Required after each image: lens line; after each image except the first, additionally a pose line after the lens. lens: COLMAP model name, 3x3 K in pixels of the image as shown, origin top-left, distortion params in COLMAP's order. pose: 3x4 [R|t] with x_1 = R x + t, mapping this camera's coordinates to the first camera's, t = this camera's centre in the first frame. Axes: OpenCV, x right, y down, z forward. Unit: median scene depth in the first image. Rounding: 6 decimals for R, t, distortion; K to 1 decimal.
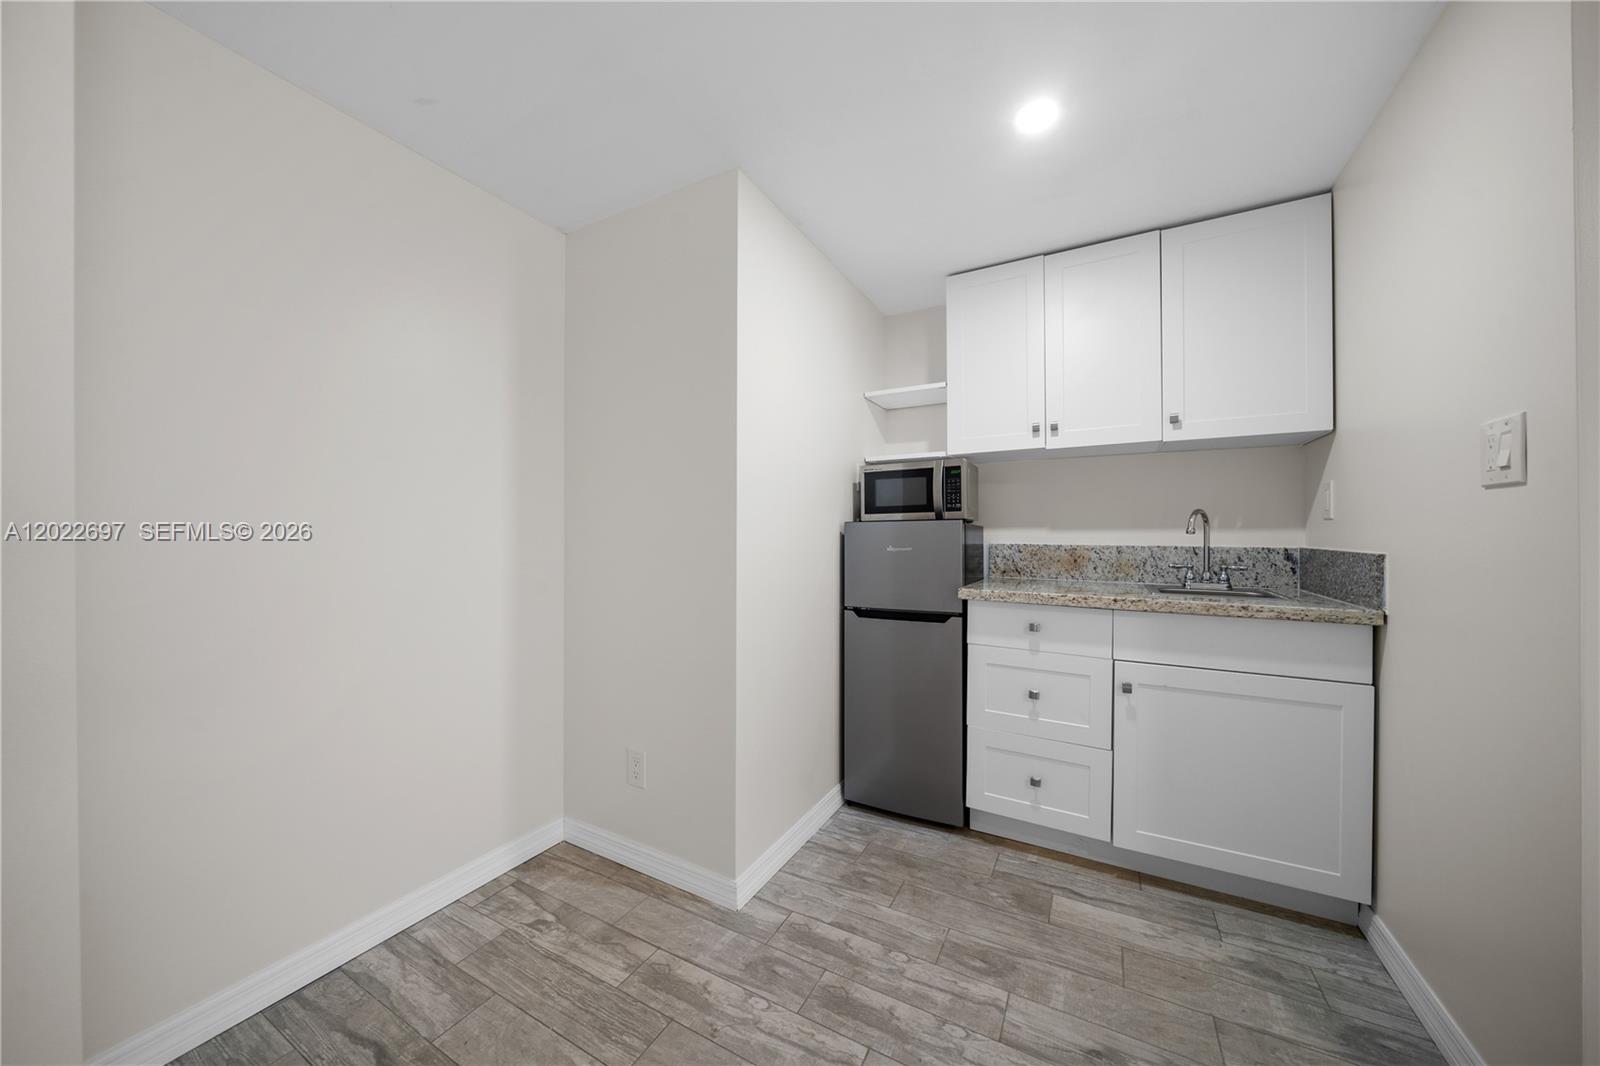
lens RADIAL K [[555.8, 0, 784.3], [0, 555.8, 531.8], [0, 0, 1]] dist [-0.003205, -0.001137]
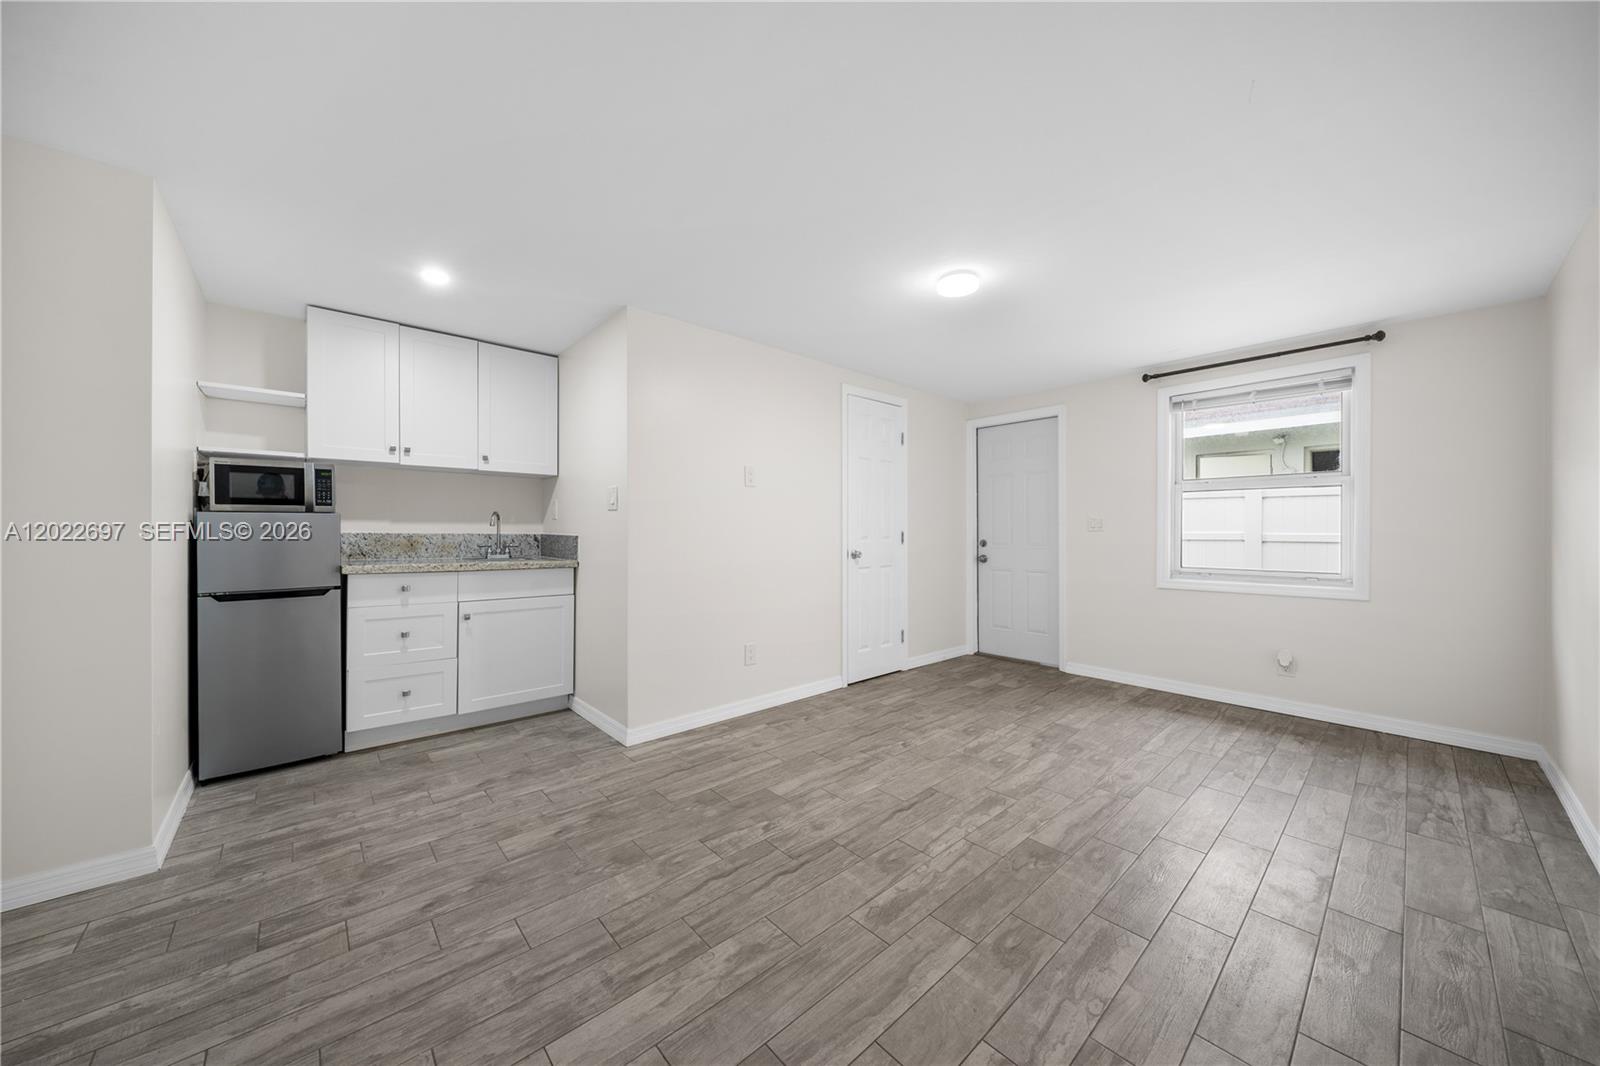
lens RADIAL K [[555.8, 0, 799.3], [0, 555.8, 536.5], [0, 0, 1]] dist [-0.003205, -0.001137]
pose [[0.315099, -0.008433, 0.949021, -0.571067], [-0.011131, 0.999859, 0.012581, 0.004114], [-0.948994, -0.014527, 0.314960, -0.418017]]
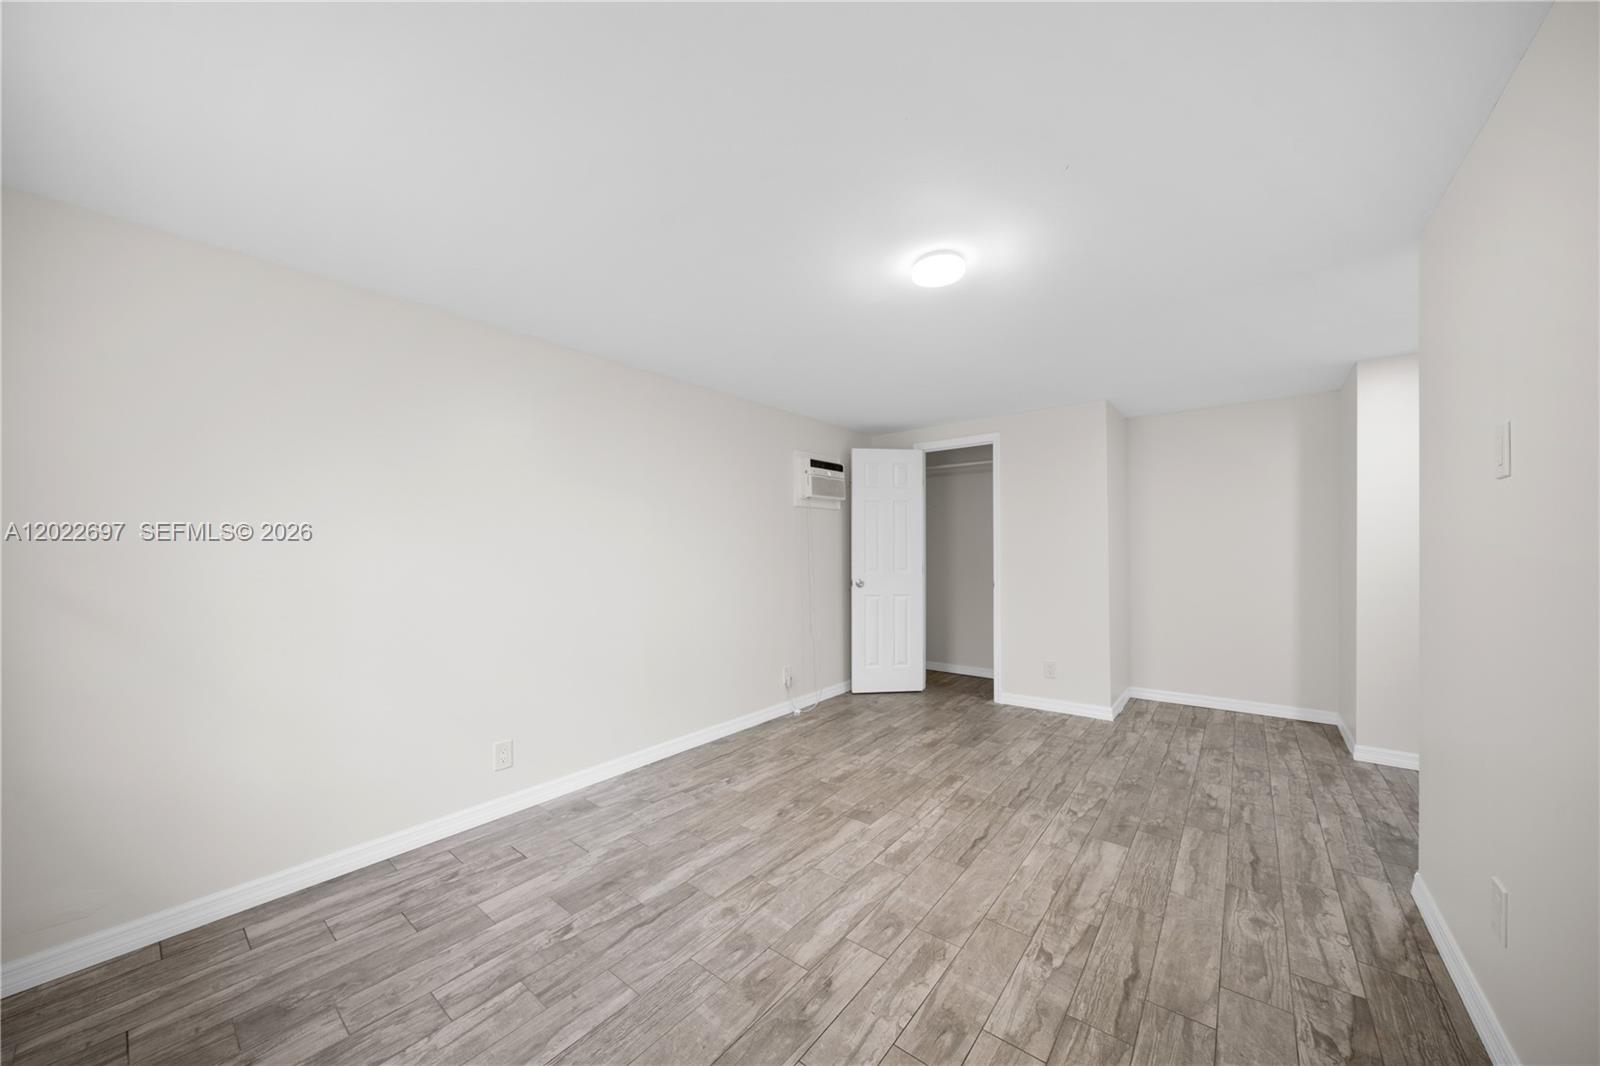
lens RADIAL K [[555.8, 0, 785.1], [0, 555.8, 551.3], [0, 0, 1]] dist [-0.003205, -0.001137]
pose [[-0.176863, 0.007428, -0.984207, 1.709502], [0.017097, 0.999844, 0.004474, -0.056897], [0.984087, -0.016036, -0.176963, -0.459332]]
